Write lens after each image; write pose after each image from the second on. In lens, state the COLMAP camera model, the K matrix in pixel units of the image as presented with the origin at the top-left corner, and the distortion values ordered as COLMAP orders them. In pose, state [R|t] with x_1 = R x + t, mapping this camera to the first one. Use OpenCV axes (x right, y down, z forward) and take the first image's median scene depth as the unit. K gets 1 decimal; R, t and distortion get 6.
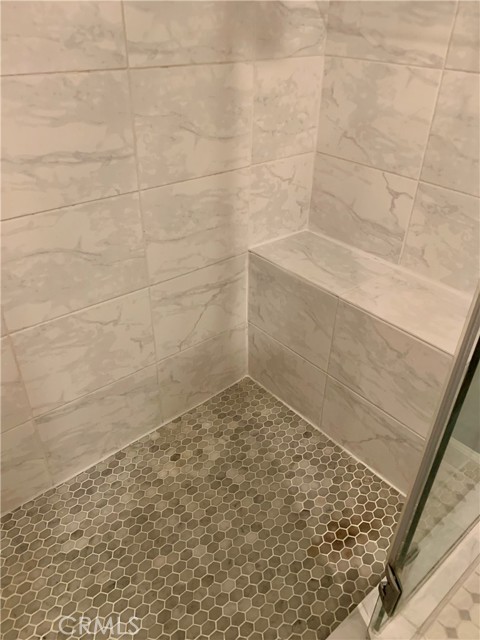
lens RADIAL K [[492.6, 0, 241.6], [0, 492.6, 331.4], [0, 0, 1]] dist [0.032619, -0.038980]
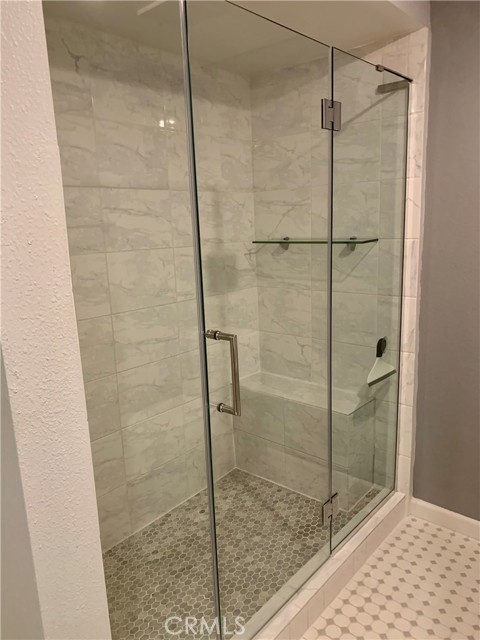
lens RADIAL K [[492.6, 0, 240.3], [0, 492.6, 320.0], [0, 0, 1]] dist [0.032619, -0.038980]
pose [[0.987198, -0.087376, 0.133434, -0.189618], [0.132205, 0.916274, -0.378107, 0.339934], [-0.089225, 0.390907, 0.916095, -0.826820]]
